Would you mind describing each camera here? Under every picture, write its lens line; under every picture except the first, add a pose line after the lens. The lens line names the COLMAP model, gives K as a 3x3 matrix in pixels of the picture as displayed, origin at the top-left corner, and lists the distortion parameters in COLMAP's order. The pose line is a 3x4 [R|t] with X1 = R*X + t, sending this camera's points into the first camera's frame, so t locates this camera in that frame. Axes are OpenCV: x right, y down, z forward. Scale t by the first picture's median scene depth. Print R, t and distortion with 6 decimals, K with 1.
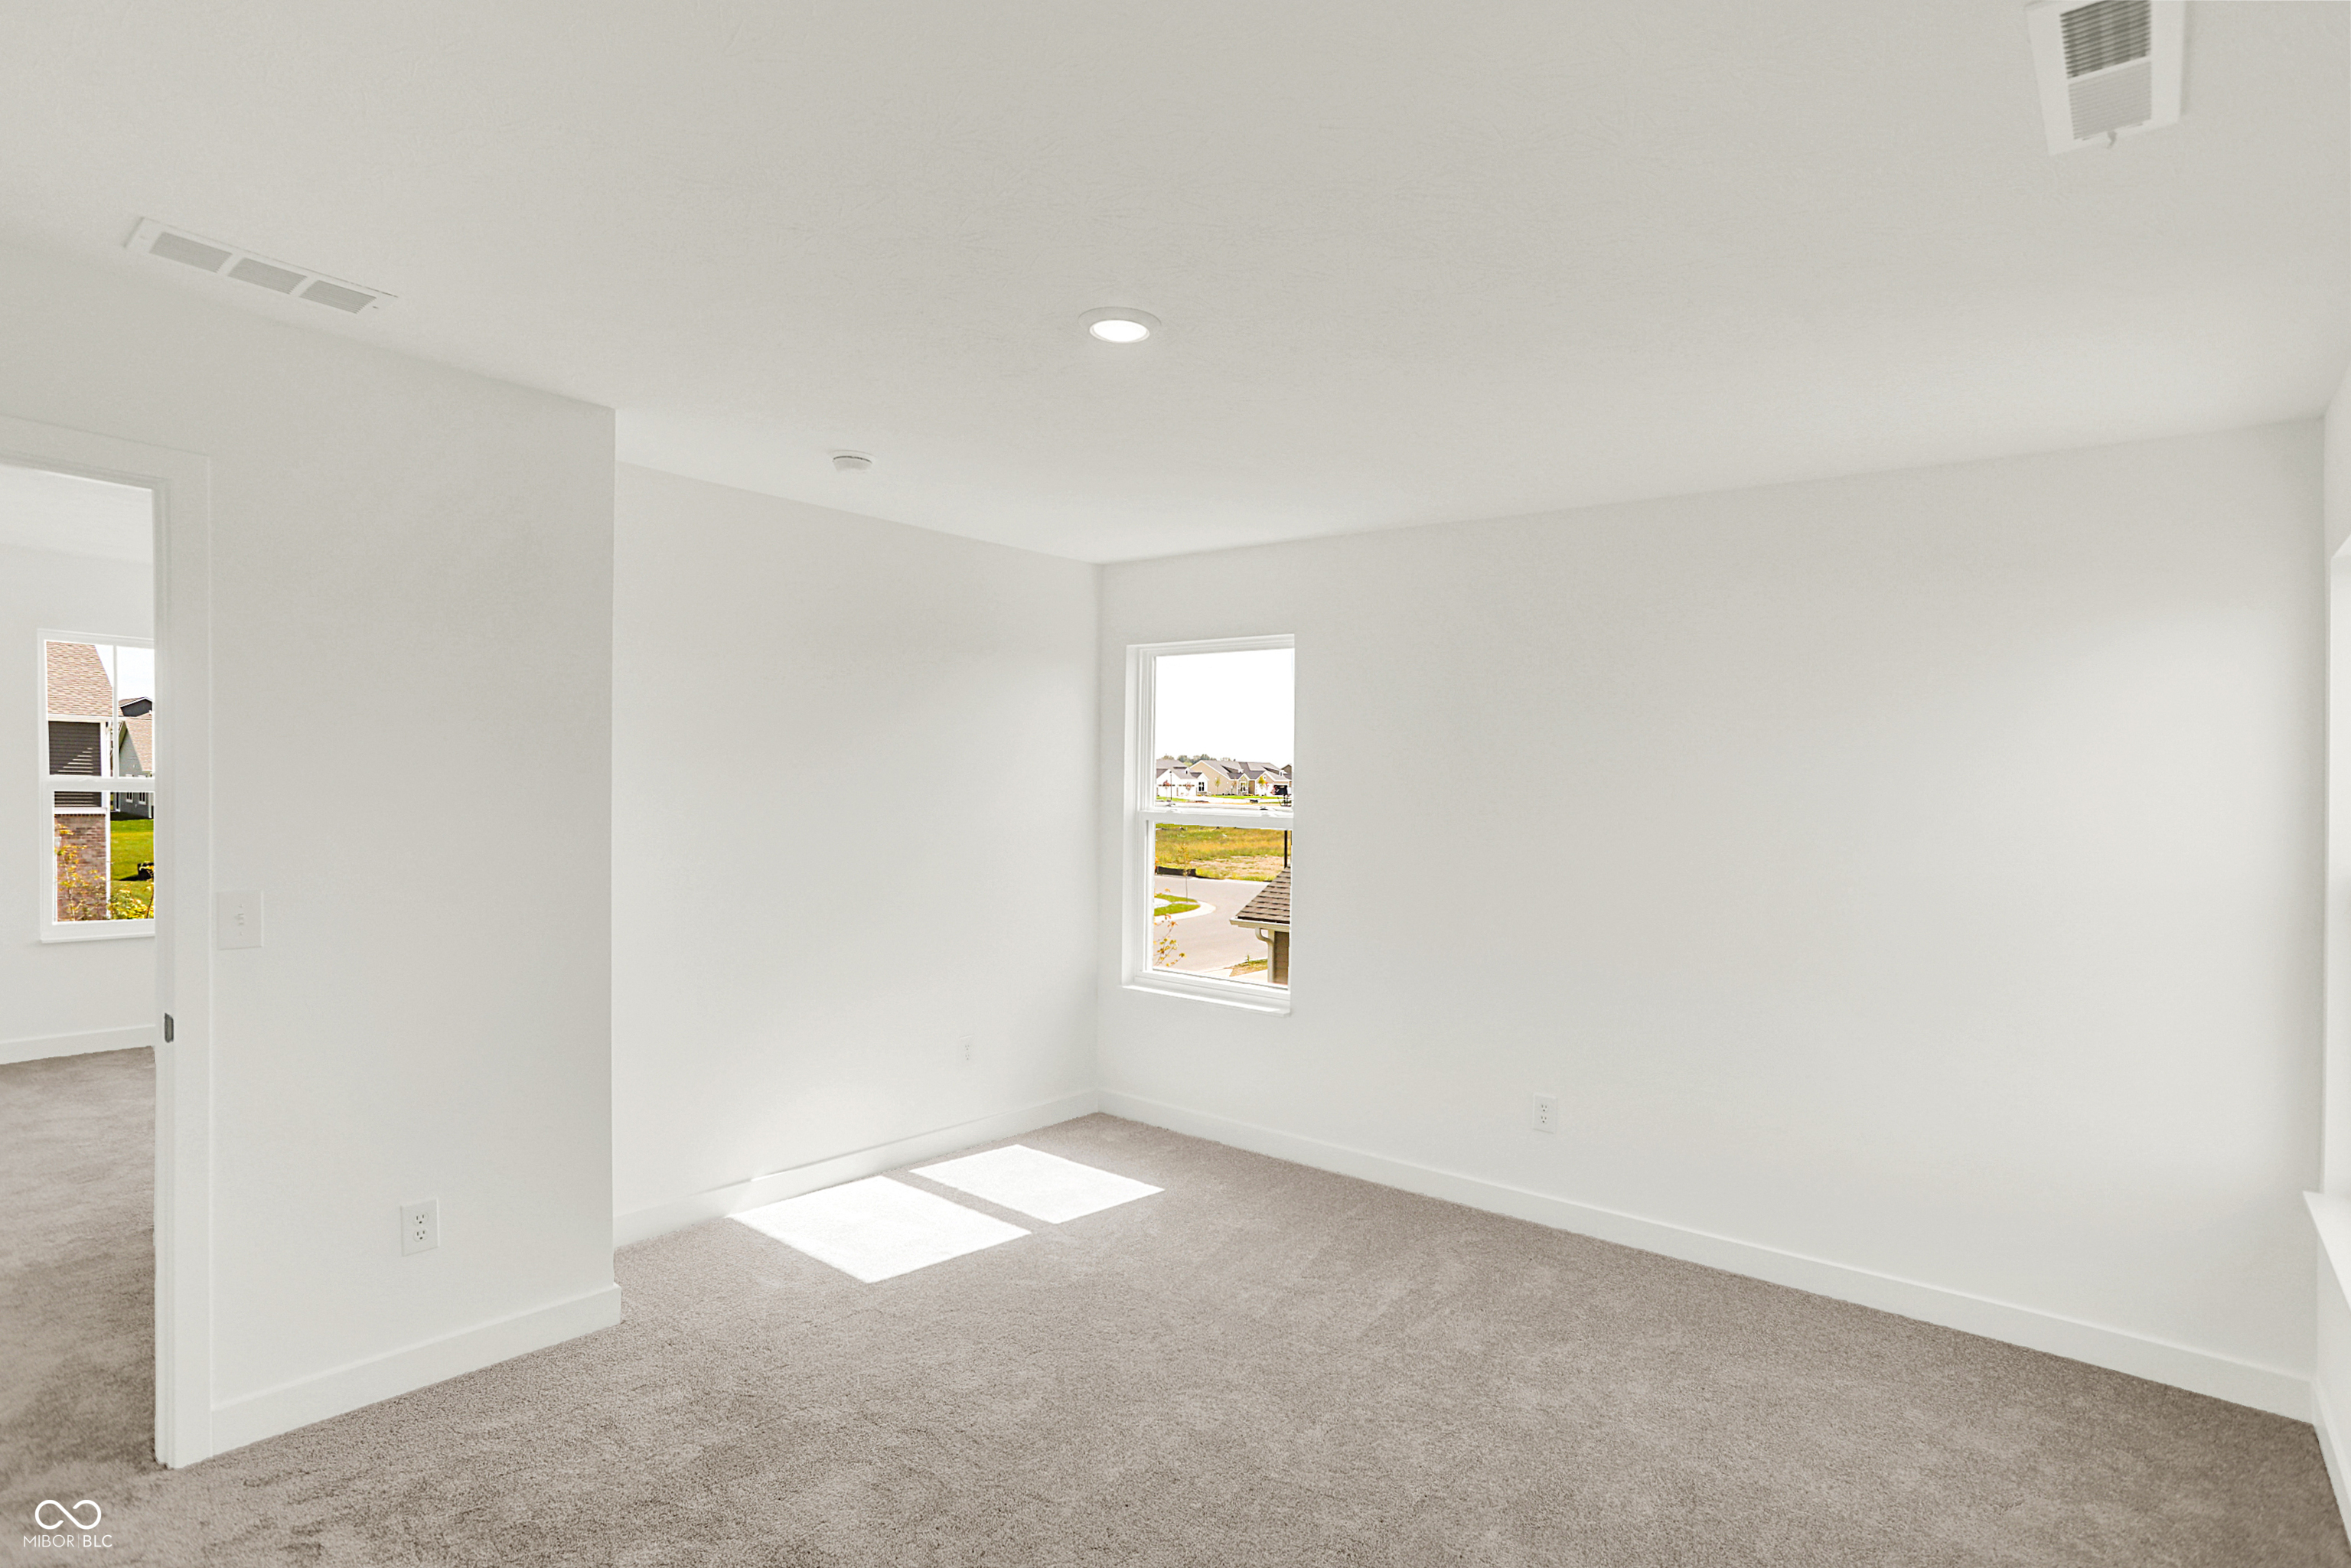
lens RADIAL K [[1181.3, 0, 1175.5], [0, 1181.3, 784.0], [0, 0, 1]] dist [-0.074109, 0.029002]
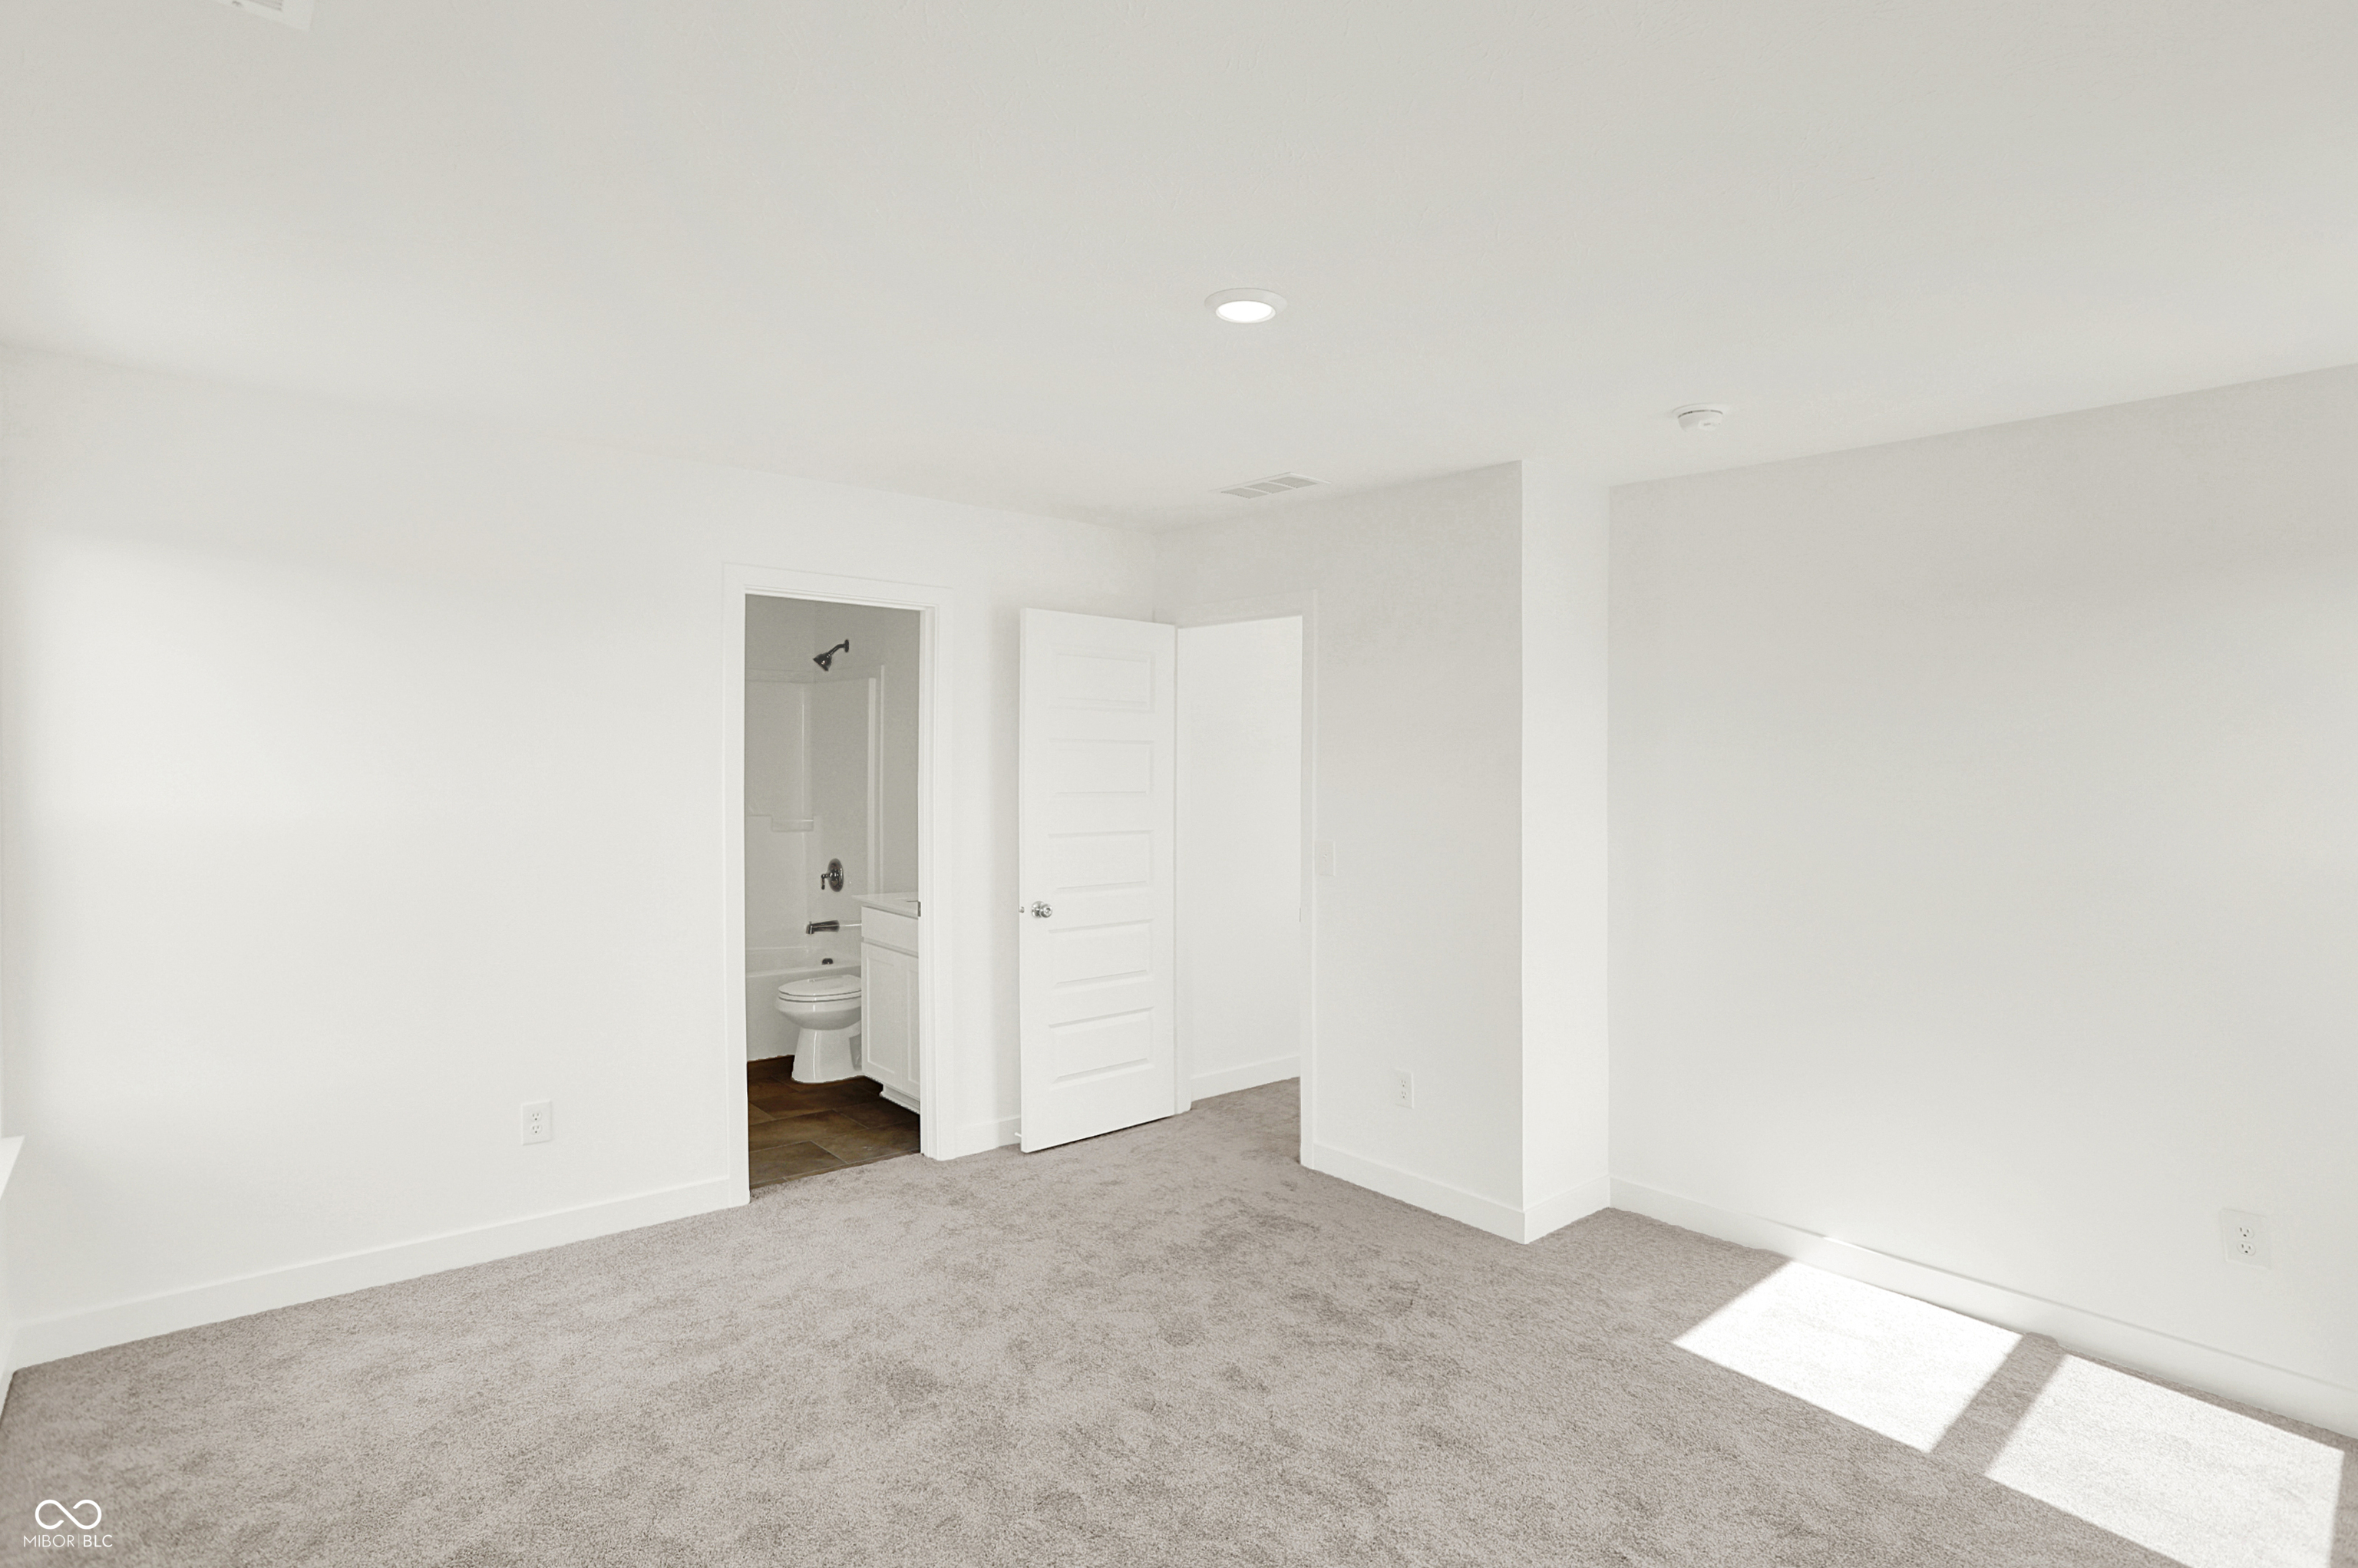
lens RADIAL K [[1175.3, 0, 1177.4], [0, 1175.3, 770.4], [0, 0, 1]] dist [-0.066382, 0.029297]
pose [[-0.138703, -0.009680, -0.990287, 0.634768], [-0.026063, 0.999642, -0.006121, 0.004633], [0.989991, 0.024961, -0.138905, 0.696139]]
